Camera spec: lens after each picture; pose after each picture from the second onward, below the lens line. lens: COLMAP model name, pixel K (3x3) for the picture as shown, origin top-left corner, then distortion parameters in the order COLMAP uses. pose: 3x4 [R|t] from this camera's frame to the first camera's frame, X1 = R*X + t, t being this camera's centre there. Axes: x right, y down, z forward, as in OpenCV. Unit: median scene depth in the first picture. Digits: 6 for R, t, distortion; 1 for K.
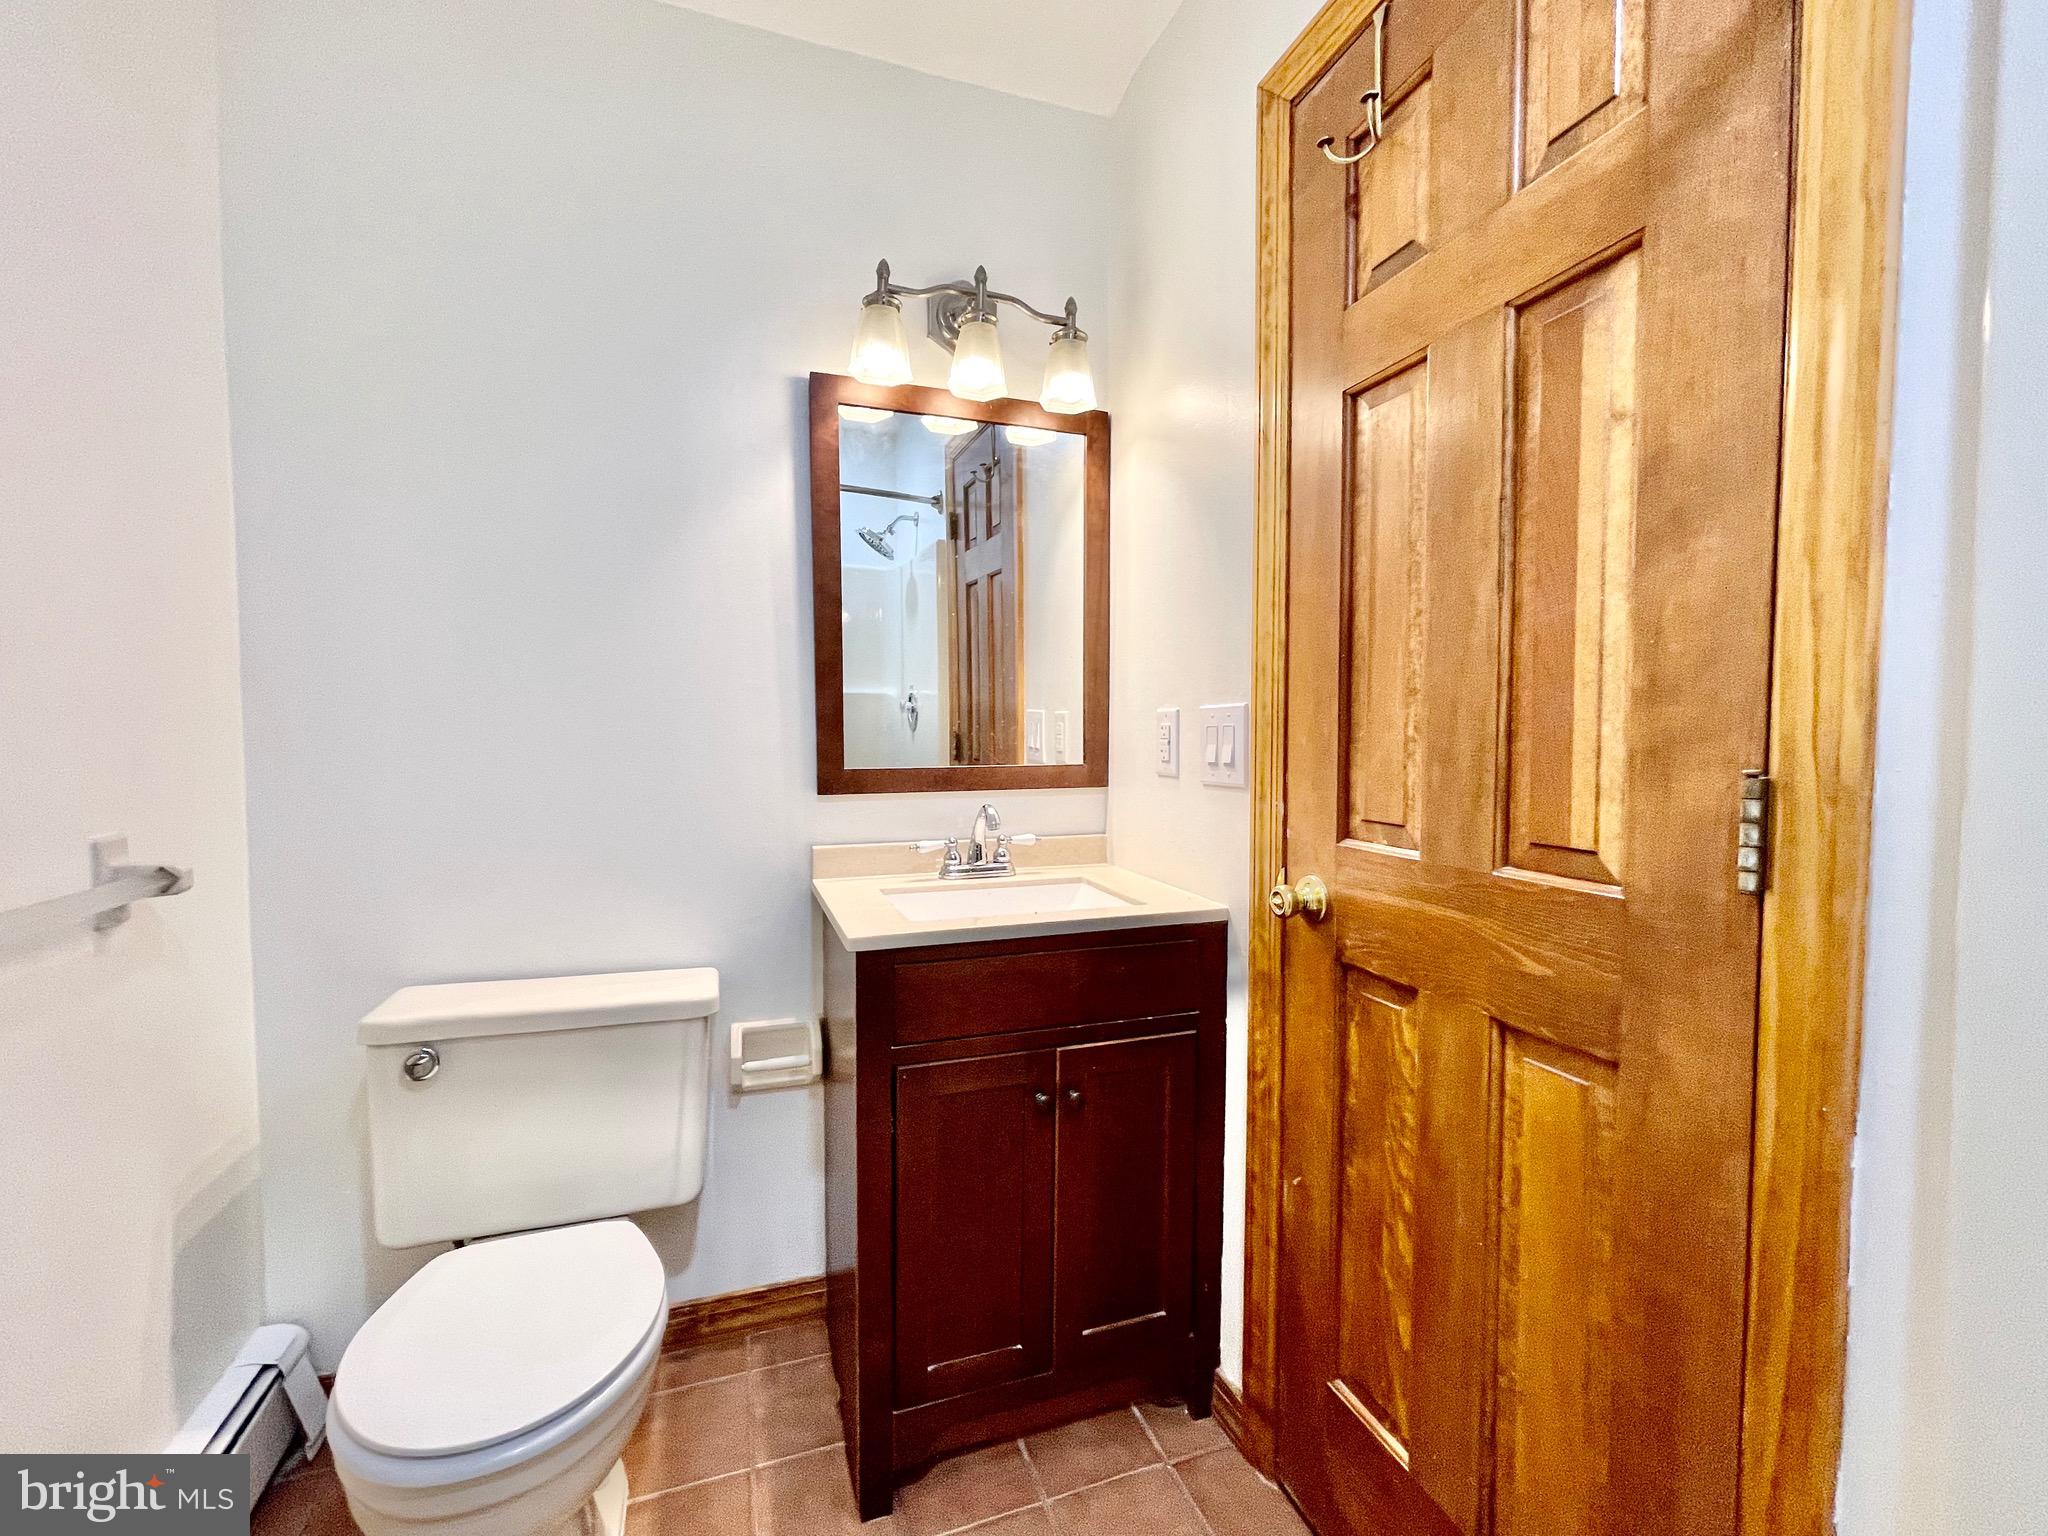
lens RADIAL K [[849.7, 0, 1021.6], [0, 849.7, 765.4], [0, 0, 1]] dist [-0.000540, 0.000978]
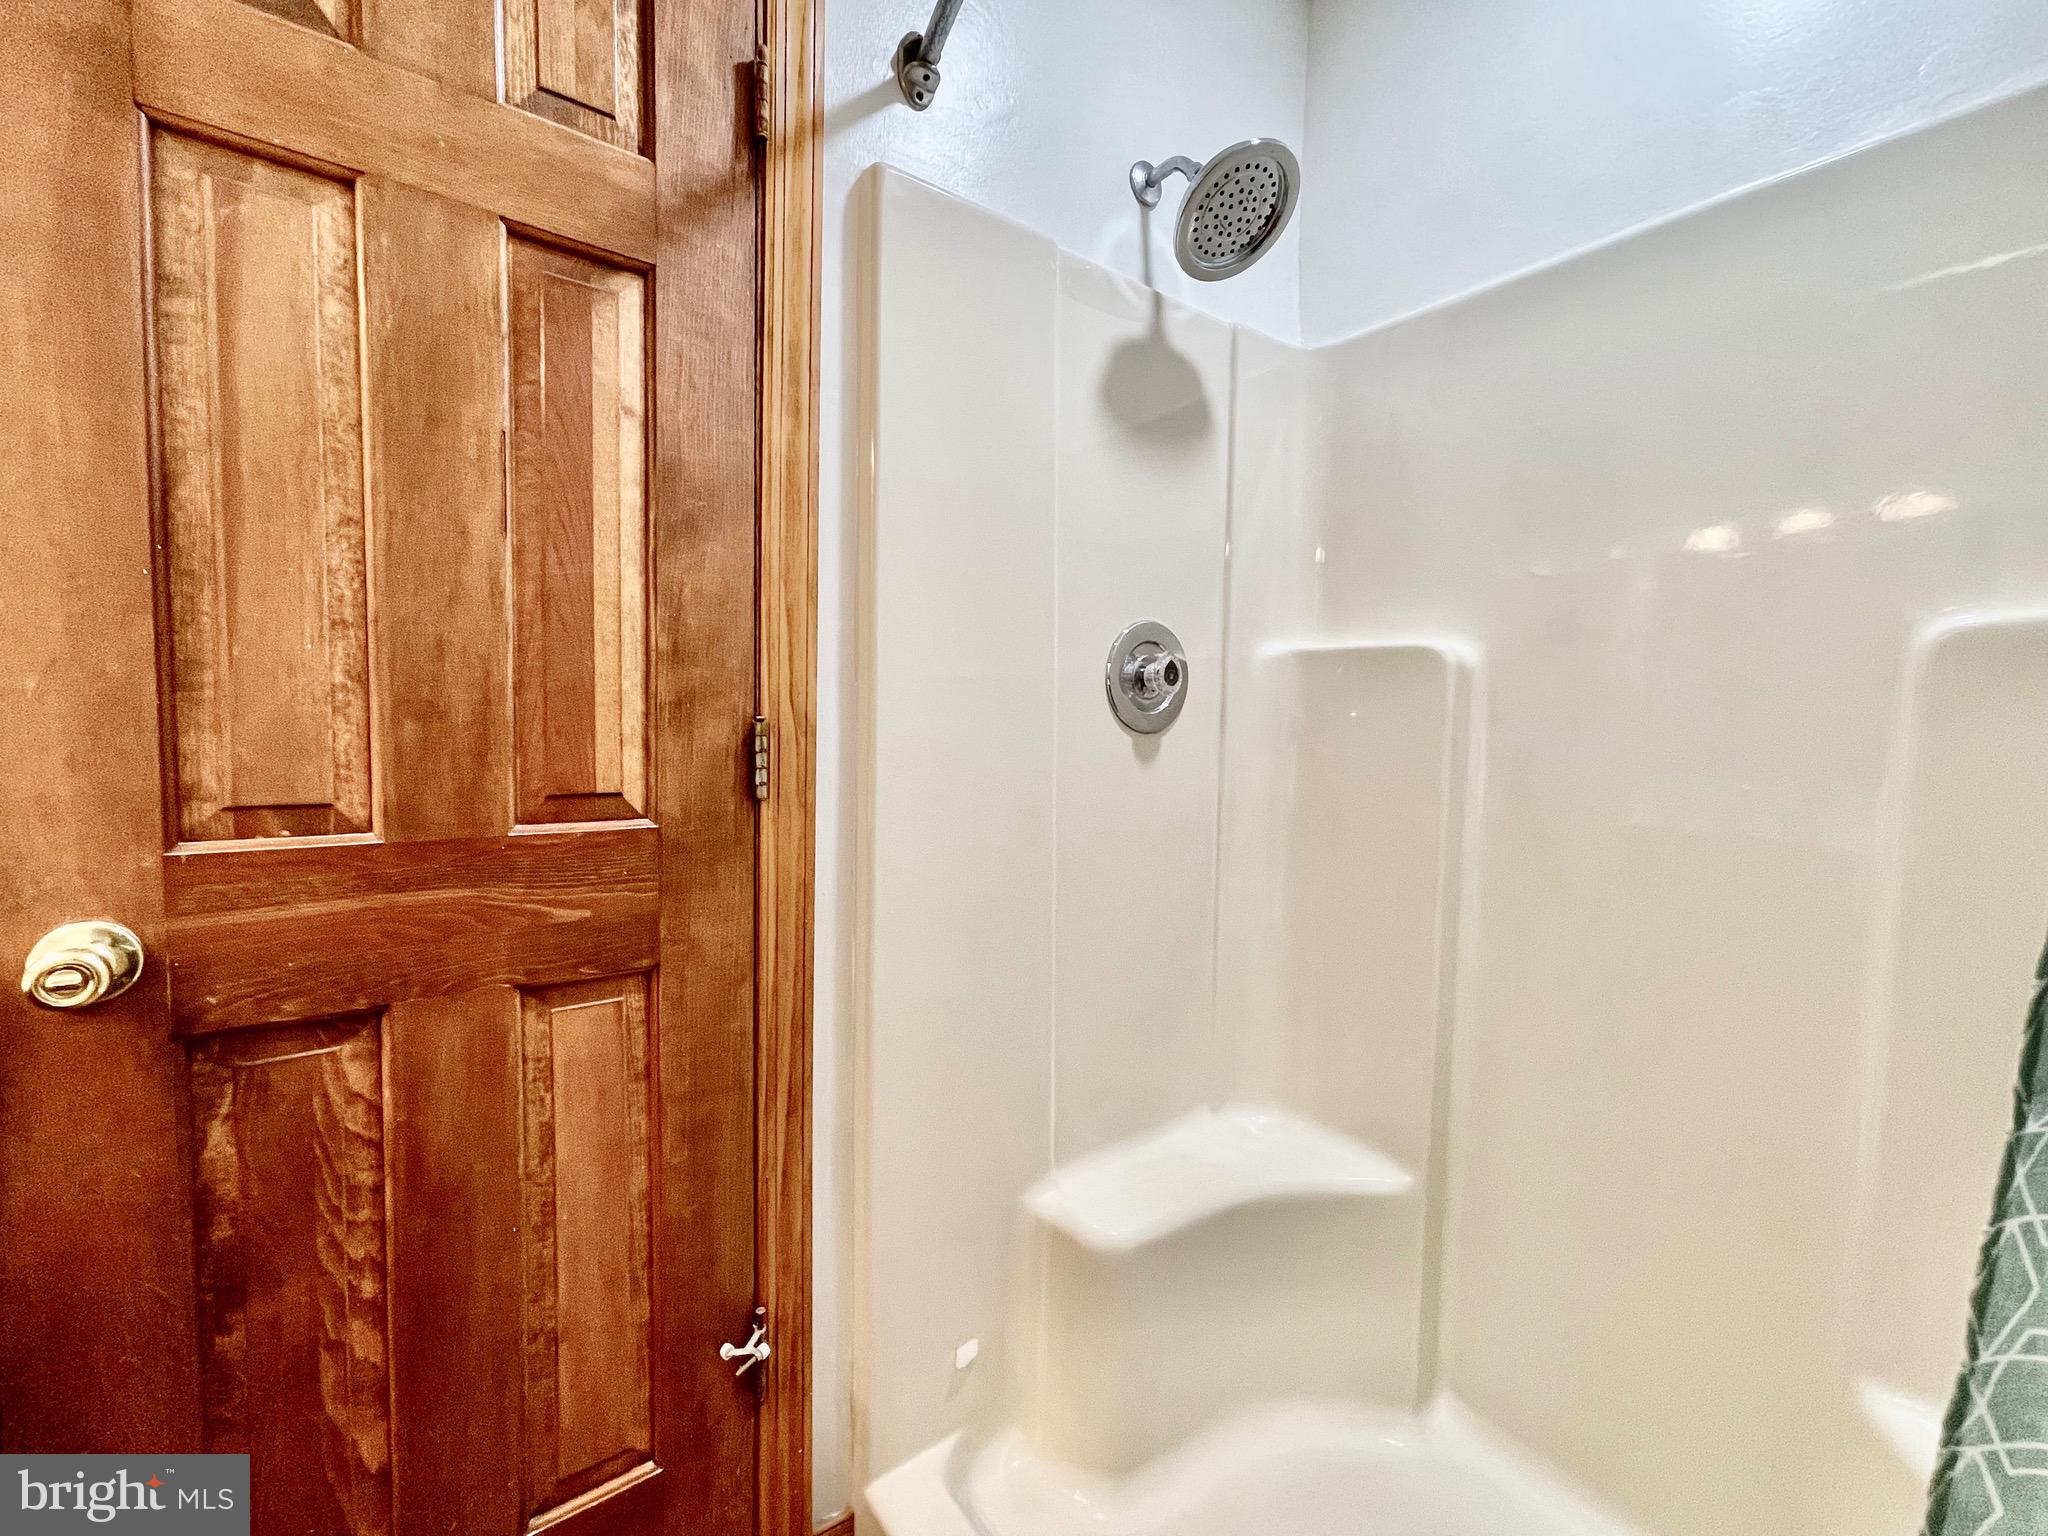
lens RADIAL K [[849.7, 0, 1021.6], [0, 849.7, 765.4], [0, 0, 1]] dist [-0.000540, 0.000978]
pose [[-0.294458, -0.059921, 0.953784, -0.528146], [0.021257, 0.997375, 0.069223, -0.001515], [-0.955428, 0.040657, -0.292411, 0.776355]]
